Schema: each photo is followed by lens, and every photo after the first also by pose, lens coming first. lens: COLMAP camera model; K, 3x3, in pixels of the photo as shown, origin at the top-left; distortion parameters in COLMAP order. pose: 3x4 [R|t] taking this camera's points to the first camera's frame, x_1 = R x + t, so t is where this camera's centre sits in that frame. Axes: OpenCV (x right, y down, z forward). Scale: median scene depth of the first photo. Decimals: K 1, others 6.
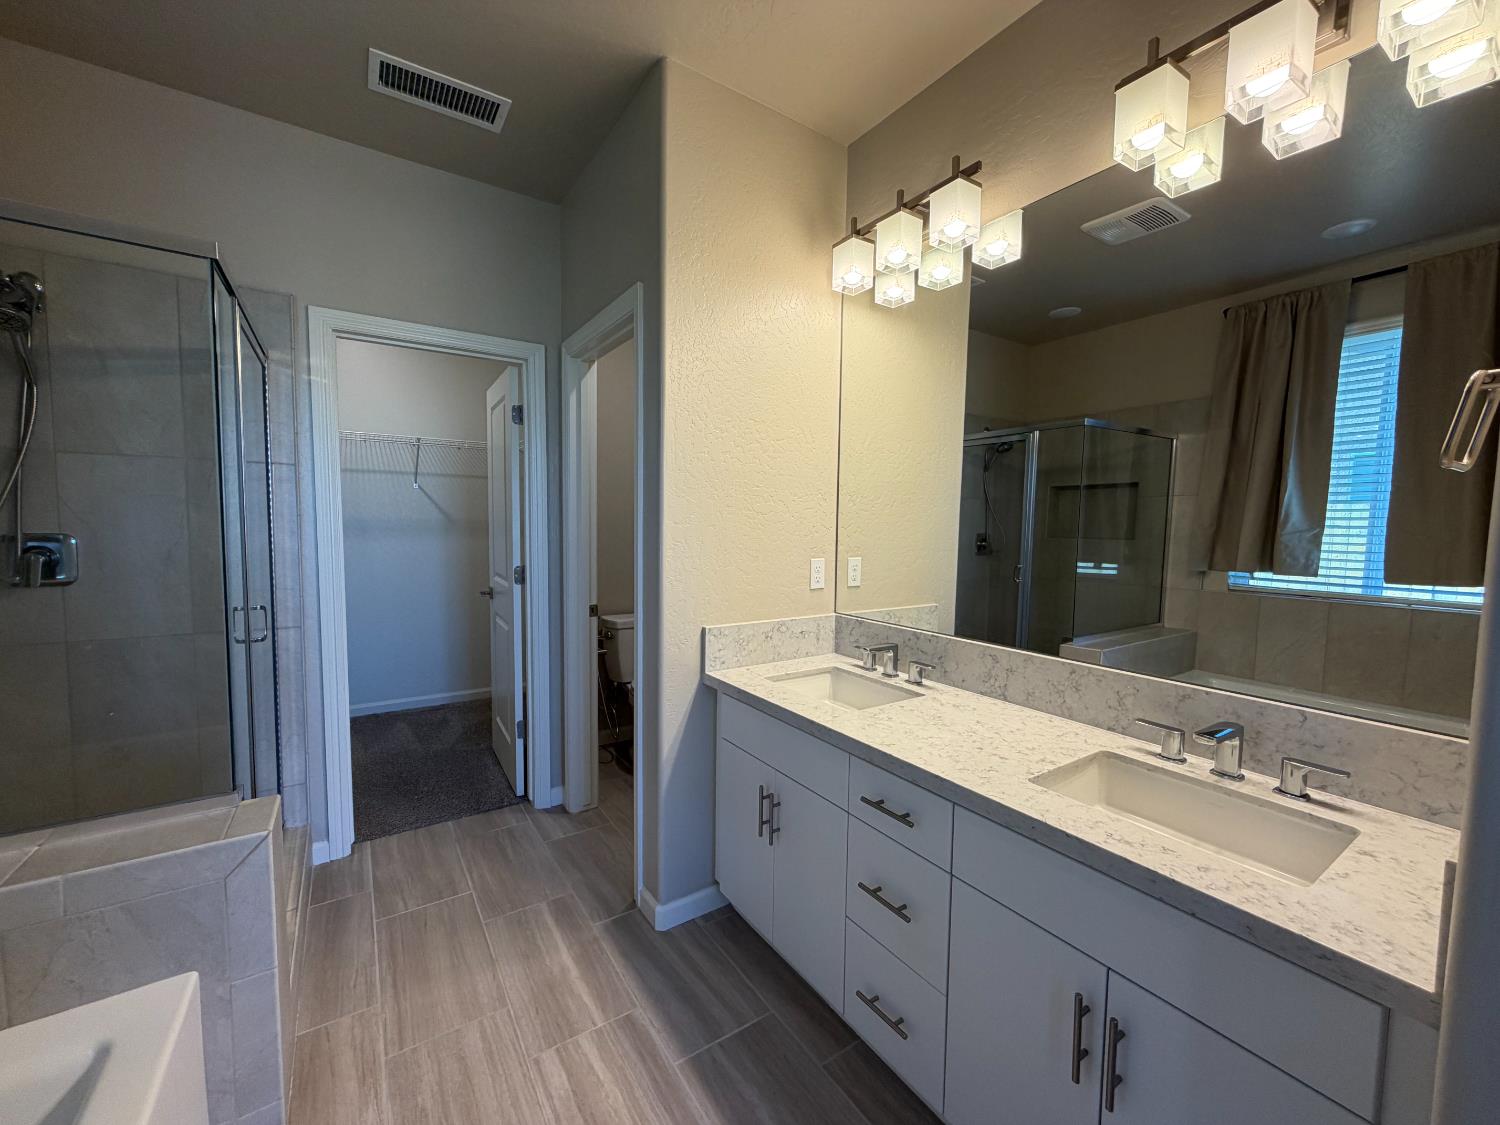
lens RADIAL K [[597.7, 0, 745.2], [0, 597.7, 563.3], [0, 0, 1]] dist [-0.000363, 0.000114]
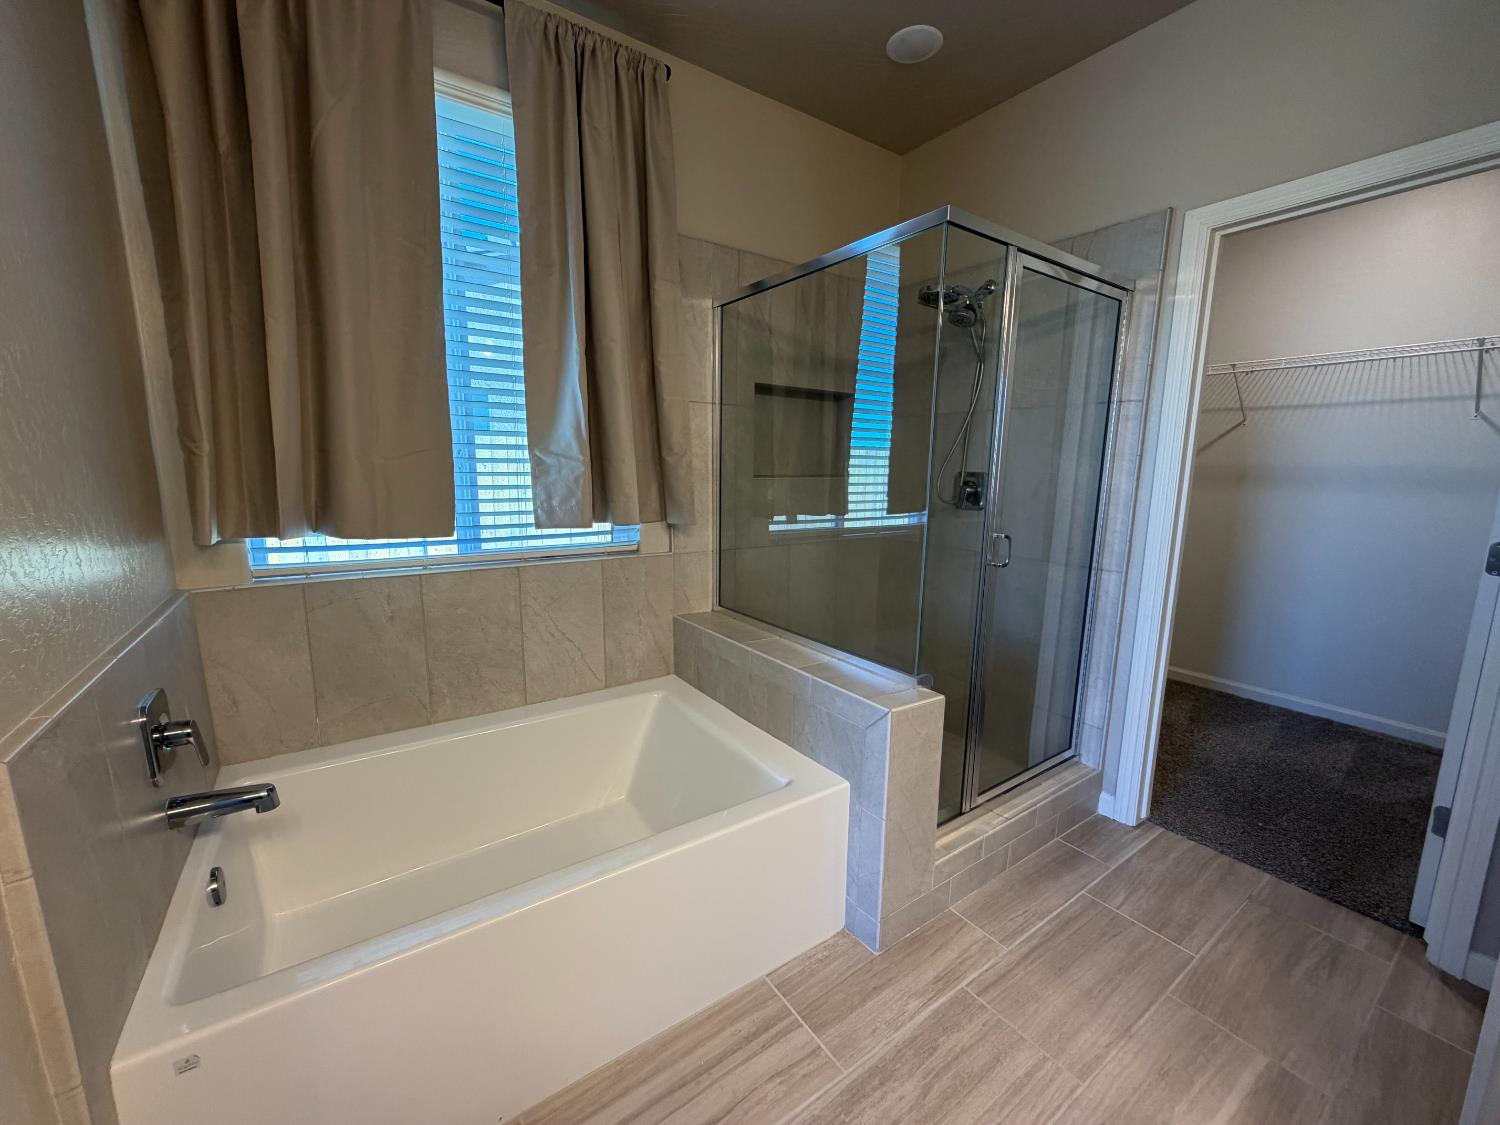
lens RADIAL K [[597.7, 0, 745.2], [0, 597.7, 563.3], [0, 0, 1]] dist [-0.000363, 0.000114]
pose [[0.017009, 0.148870, -0.988710, 0.208508], [-0.083523, 0.985609, 0.146966, 0.000488], [0.996361, 0.080081, 0.029199, 0.389160]]
